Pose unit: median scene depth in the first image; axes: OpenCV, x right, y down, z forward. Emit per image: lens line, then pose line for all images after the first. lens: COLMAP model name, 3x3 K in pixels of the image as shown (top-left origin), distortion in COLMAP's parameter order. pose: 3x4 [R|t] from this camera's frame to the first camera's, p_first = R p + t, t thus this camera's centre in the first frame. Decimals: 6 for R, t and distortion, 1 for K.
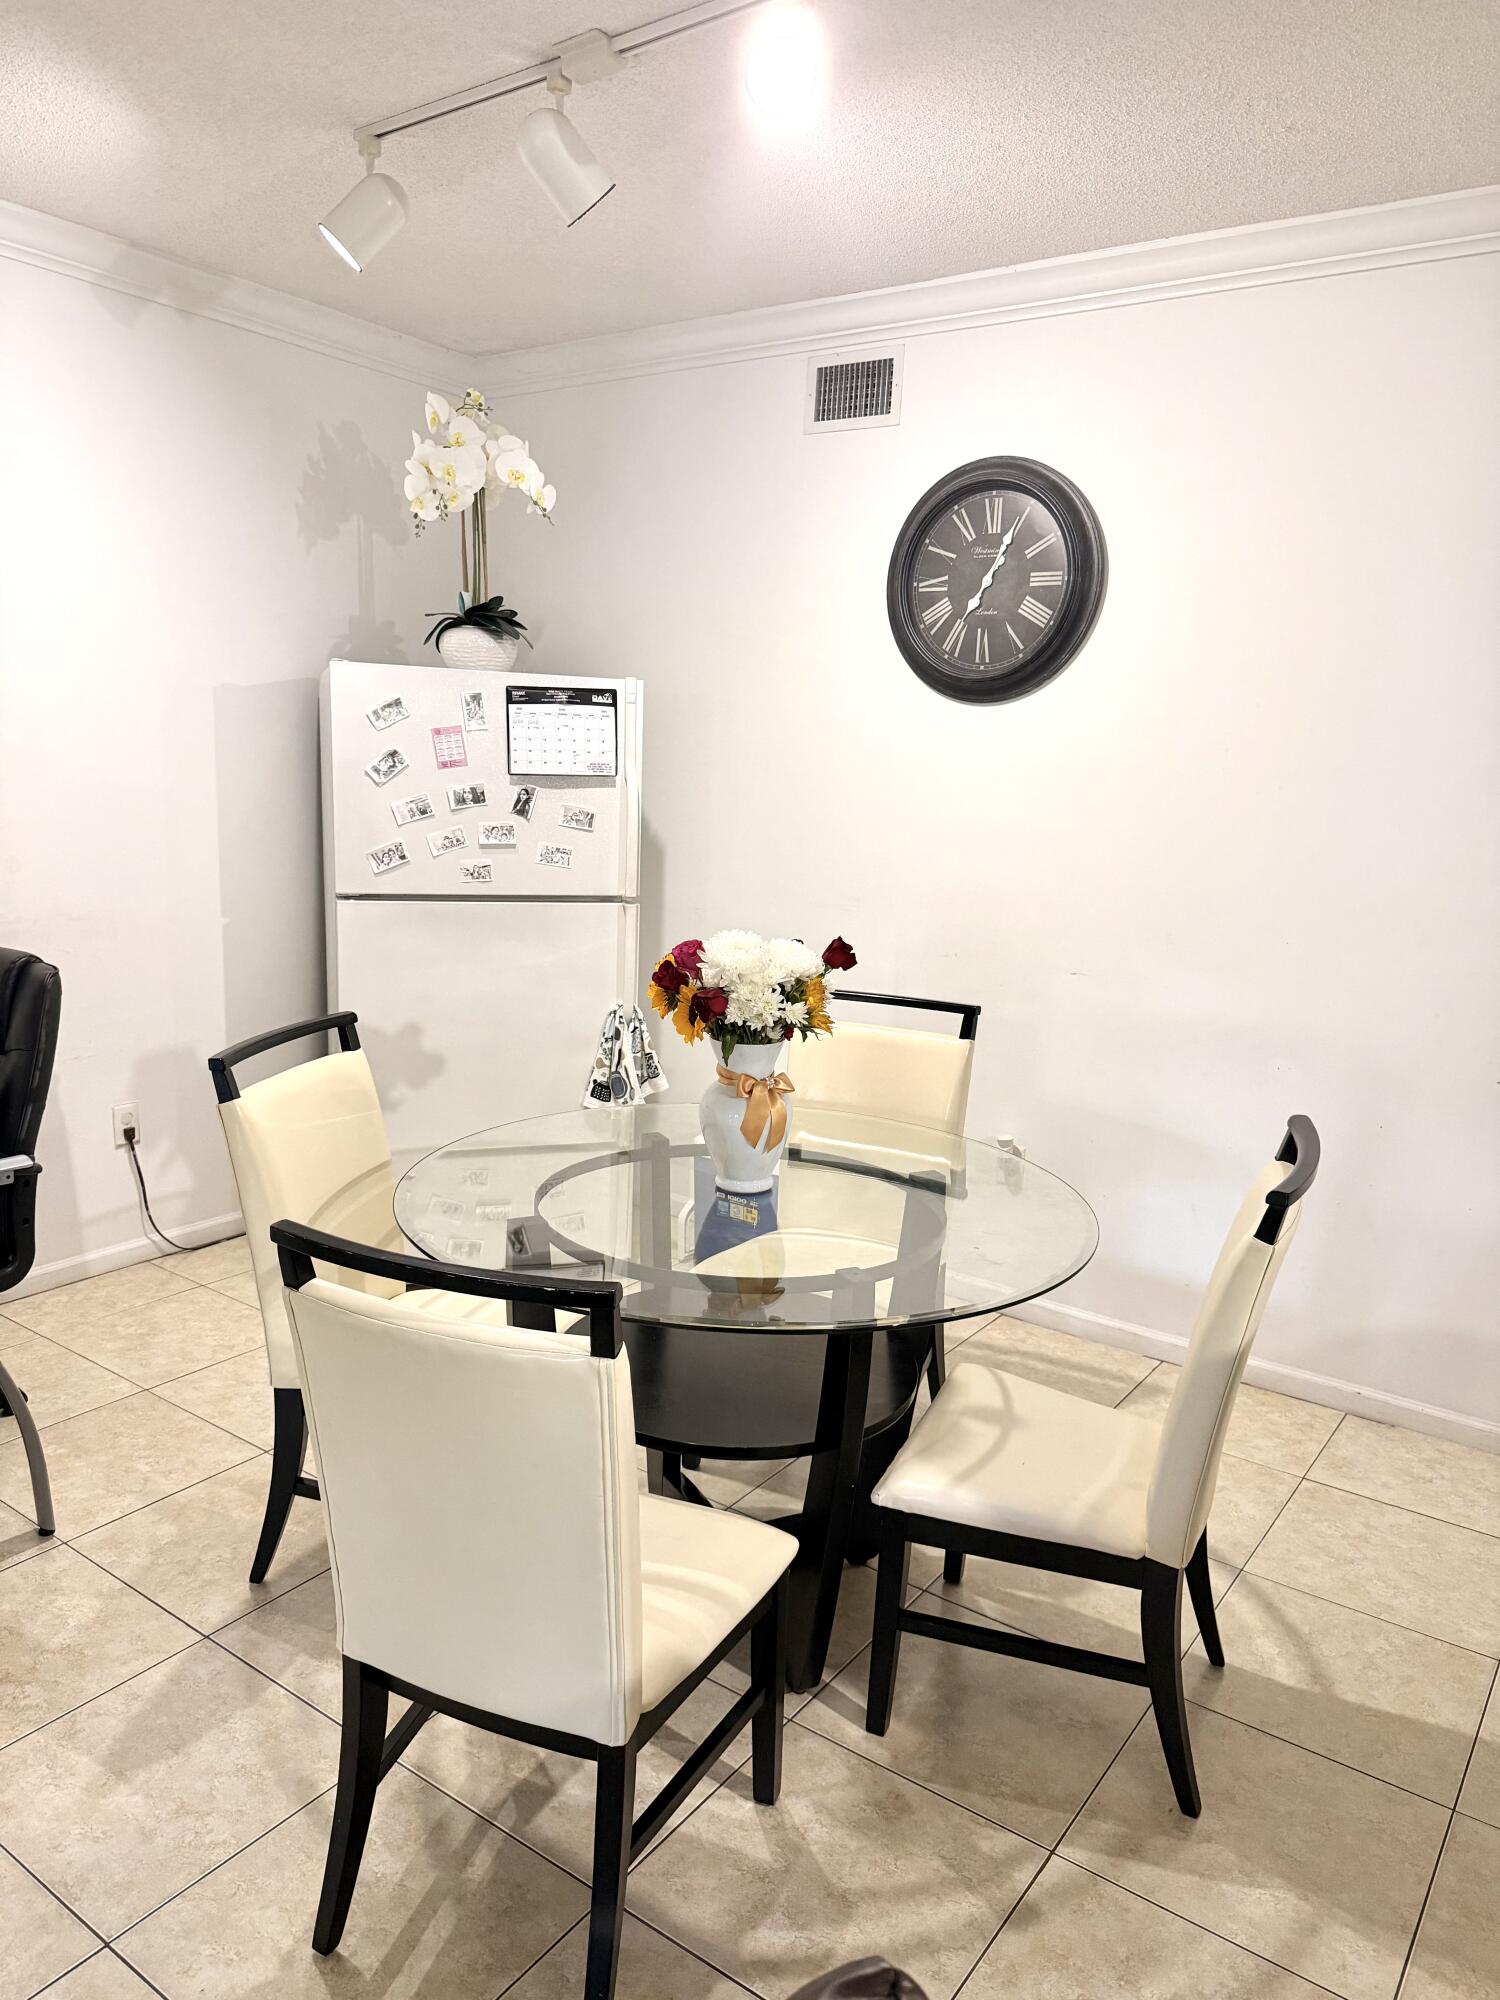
lens RADIAL K [[1409.9, 0, 738.3], [0, 1409.9, 1009.1], [0, 0, 1]] dist [0.116766, -0.155284]
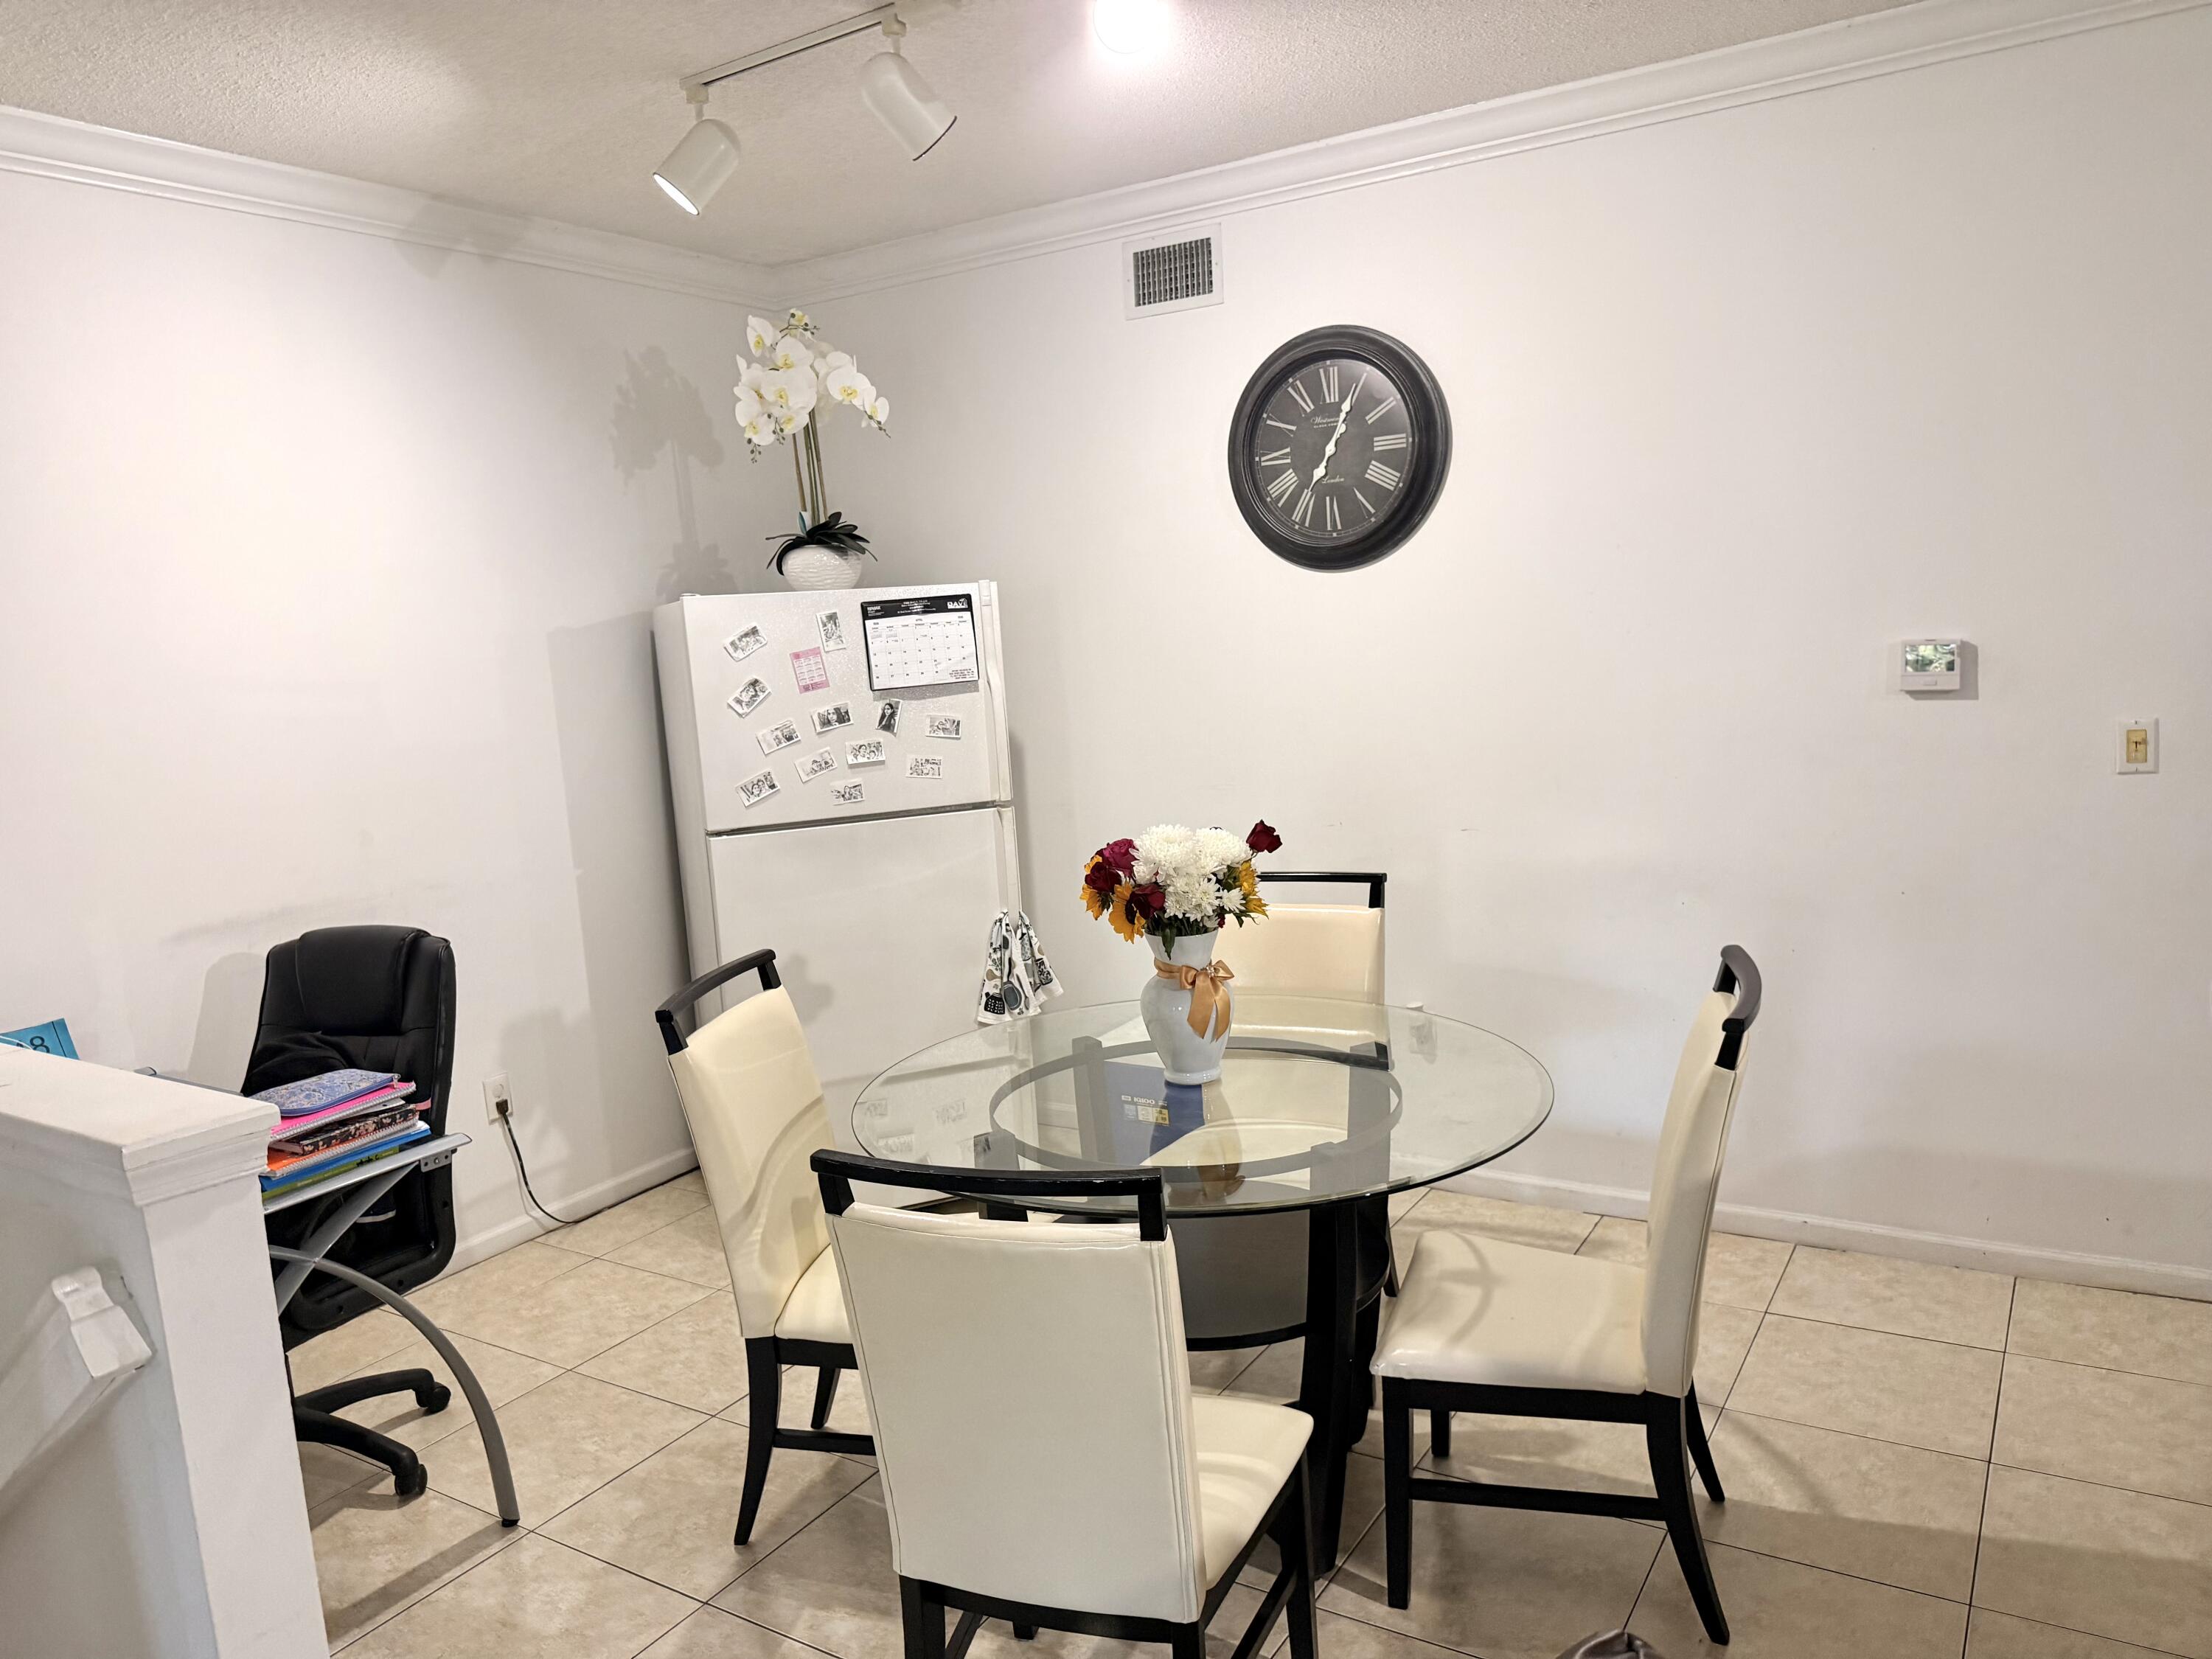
lens RADIAL K [[1561.1, 0, 1101.2], [0, 1561.1, 829.0], [0, 0, 1]] dist [0.131269, -0.179252]
pose [[0.993030, -0.108426, 0.046207, -0.072690], [0.110473, 0.992890, -0.044323, -0.006079], [-0.041073, 0.049119, 0.997948, -0.089792]]
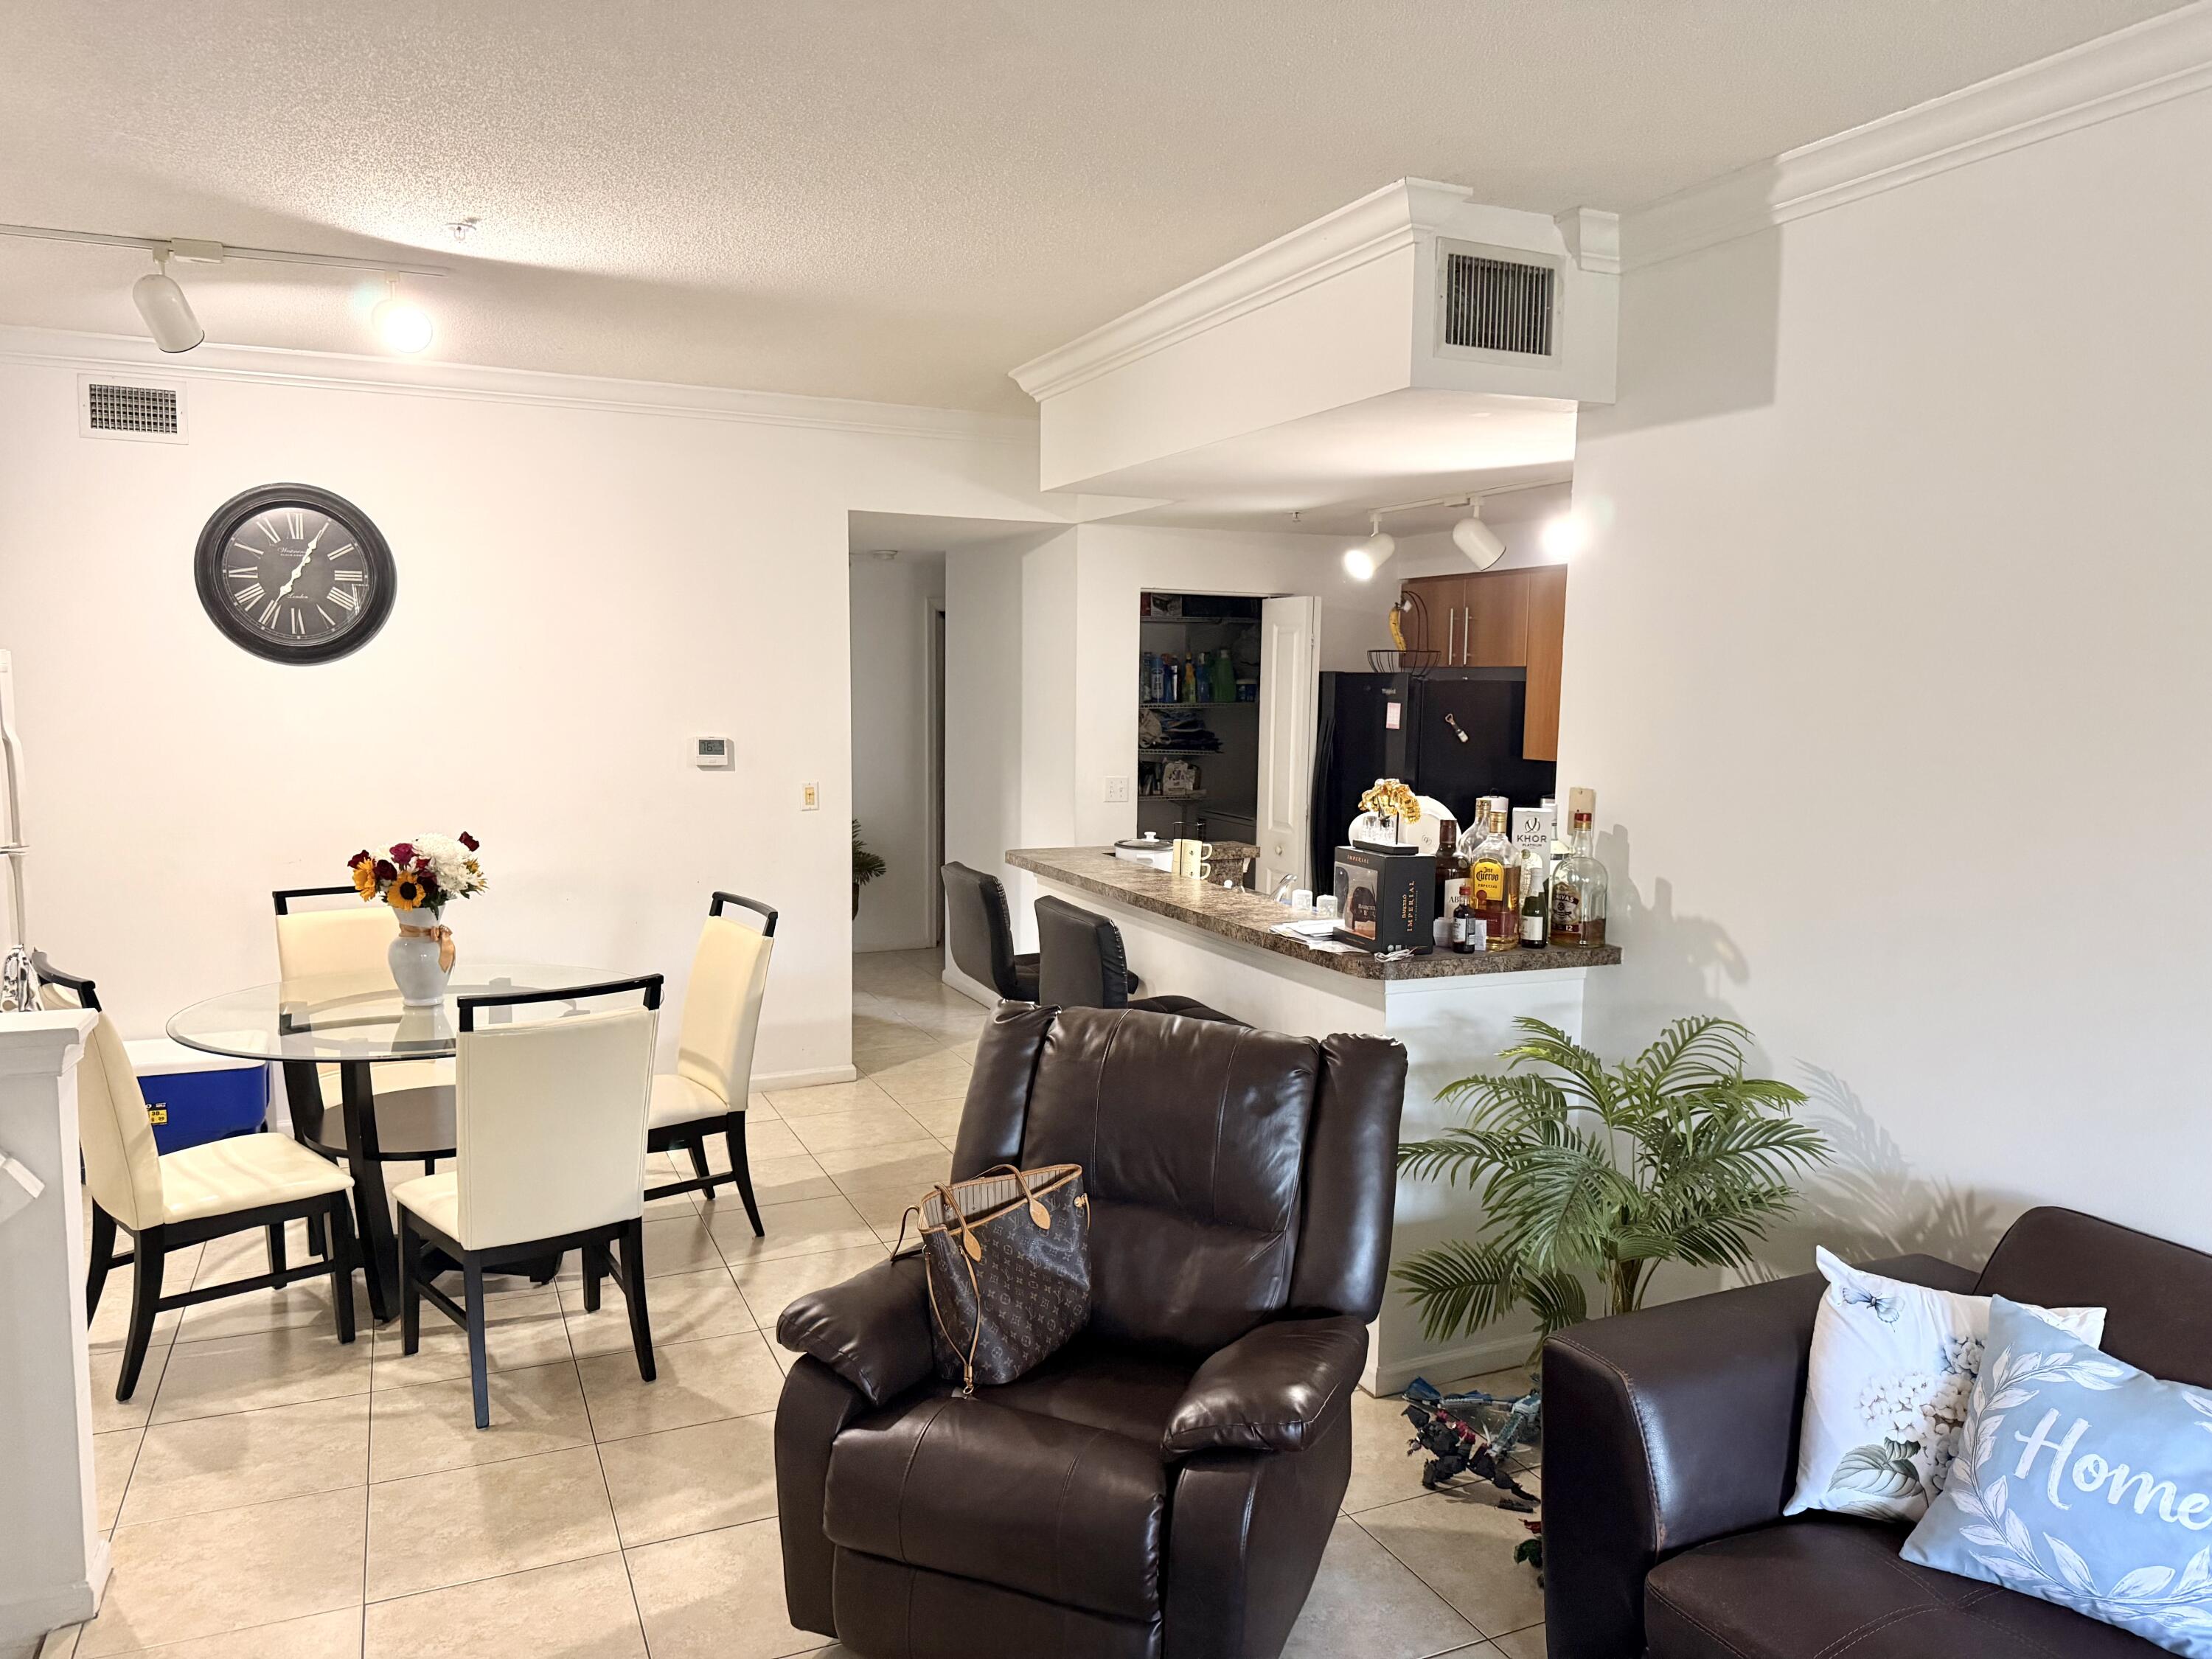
lens RADIAL K [[1561.1, 0, 1101.2], [0, 1561.1, 829.0], [0, 0, 1]] dist [0.131269, -0.179252]
pose [[0.498500, -0.113714, 0.859399, -0.834872], [0.164303, 0.985784, 0.035132, 0.000629], [-0.851177, 0.123688, 0.510097, -0.388865]]
